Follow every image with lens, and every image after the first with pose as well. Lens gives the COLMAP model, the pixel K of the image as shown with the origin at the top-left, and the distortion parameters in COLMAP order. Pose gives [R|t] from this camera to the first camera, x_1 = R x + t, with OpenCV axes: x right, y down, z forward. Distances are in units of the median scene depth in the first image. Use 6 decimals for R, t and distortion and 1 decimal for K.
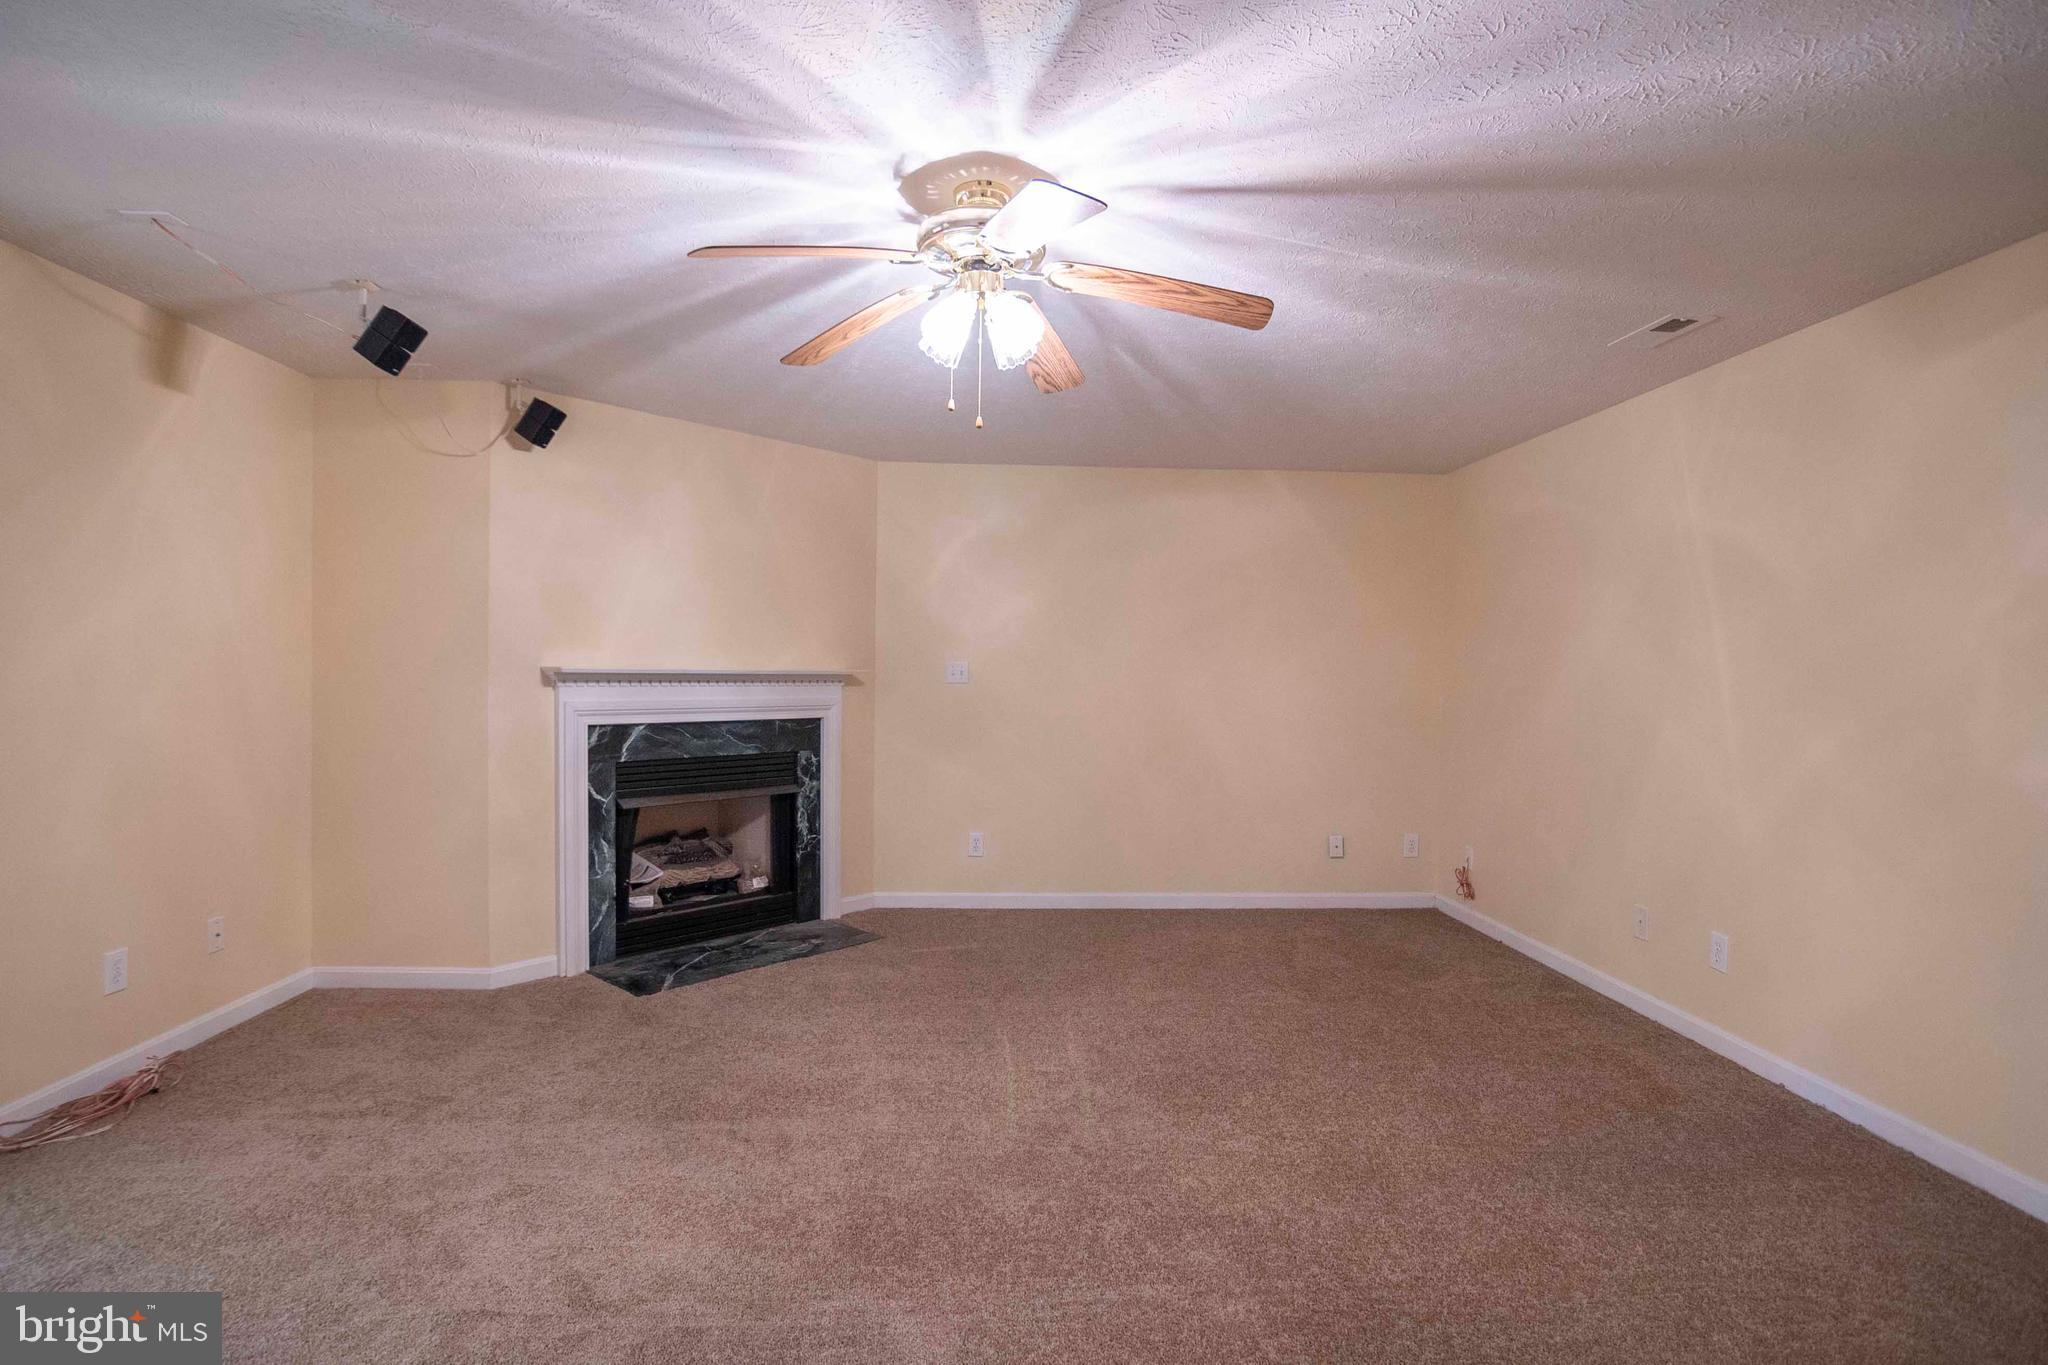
lens RADIAL K [[1010.5, 0, 1016.7], [0, 1010.5, 685.4], [0, 0, 1]] dist [-0.029795, 0.009738]
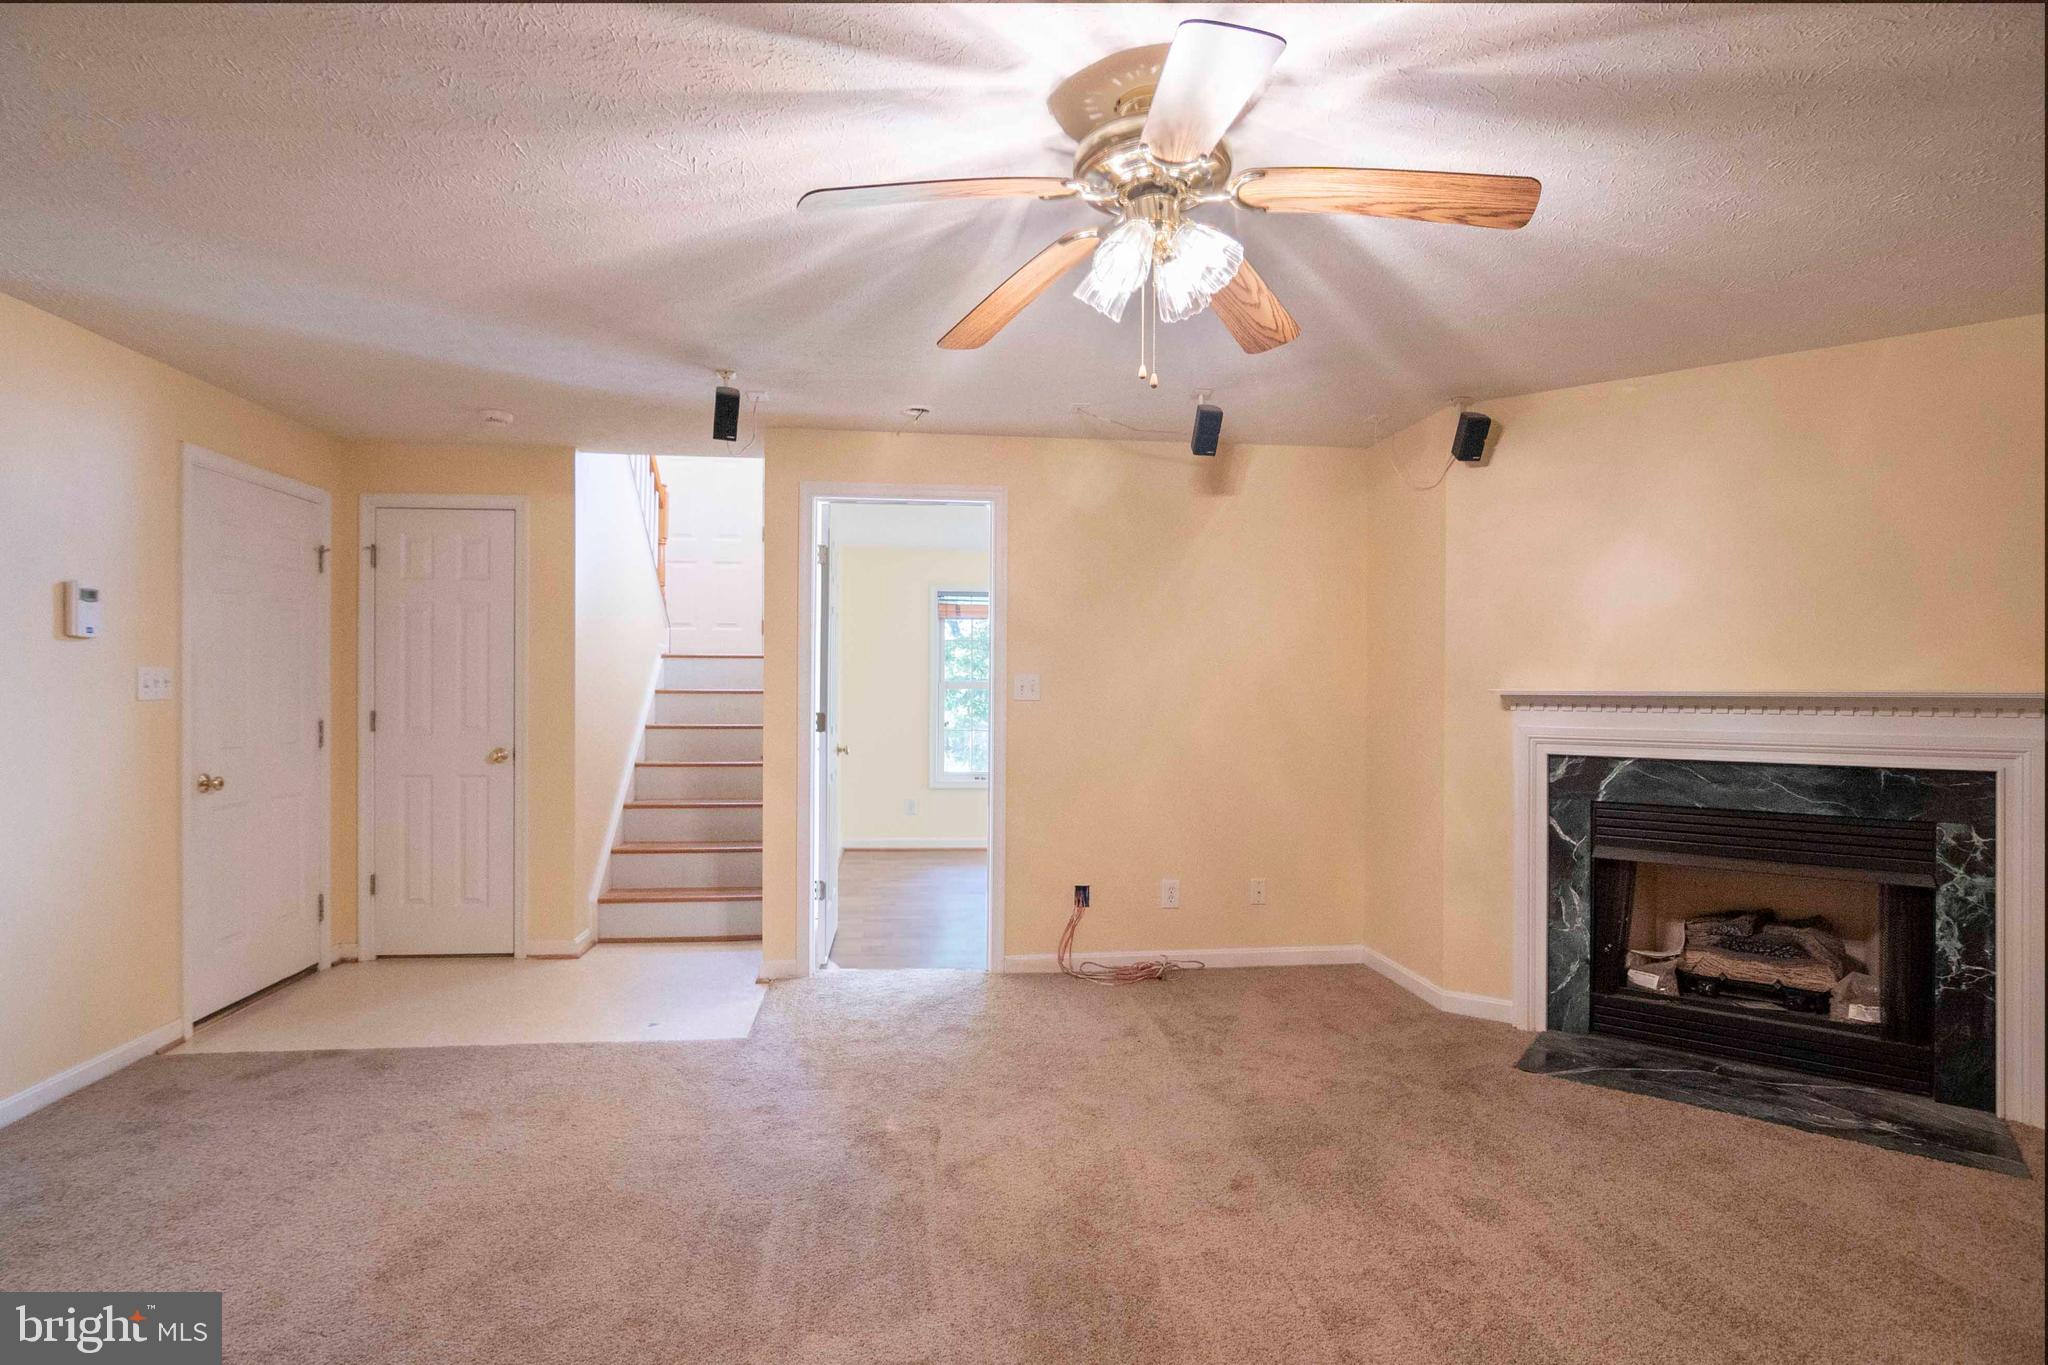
lens RADIAL K [[1010.5, 0, 1015.6], [0, 1010.5, 682.2], [0, 0, 1]] dist [-0.029795, 0.009738]
pose [[0.071304, -0.019414, -0.997266, 0.394361], [-0.020441, 0.999572, -0.020920, 0.003566], [0.997245, 0.021877, 0.070876, 0.431450]]
